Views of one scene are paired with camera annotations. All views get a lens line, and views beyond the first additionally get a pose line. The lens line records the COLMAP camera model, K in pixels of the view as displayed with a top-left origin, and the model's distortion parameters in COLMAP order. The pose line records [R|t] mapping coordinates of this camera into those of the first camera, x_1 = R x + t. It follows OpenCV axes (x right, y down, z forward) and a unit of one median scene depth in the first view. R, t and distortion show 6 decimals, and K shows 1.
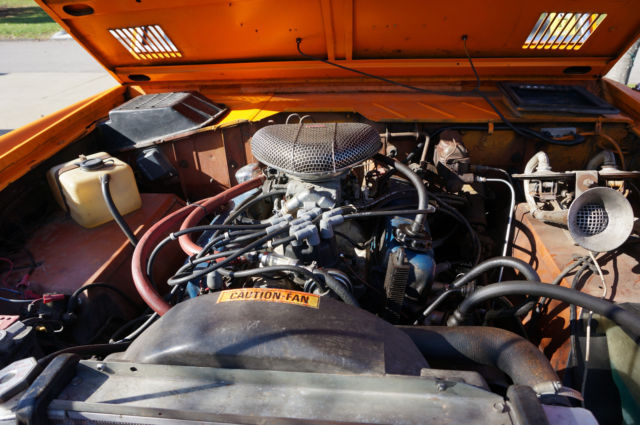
lens RADIAL K [[419.7, 0, 319.1], [0, 419.7, 210.4], [0, 0, 1]] dist [-0.037376, 0.018554]
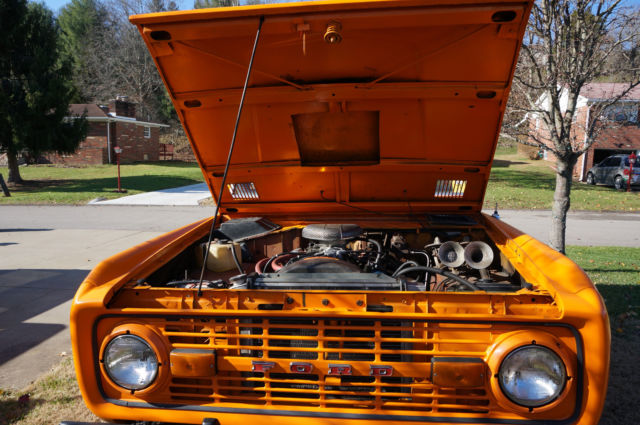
lens RADIAL K [[419.7, 0, 321.7], [0, 419.7, 217.2], [0, 0, 1]] dist [-0.037376, 0.018554]
pose [[0.999791, 0.018839, 0.007880, -0.062900], [-0.014557, 0.928137, -0.371955, 0.440789], [-0.014321, 0.371763, 0.928217, -0.794196]]
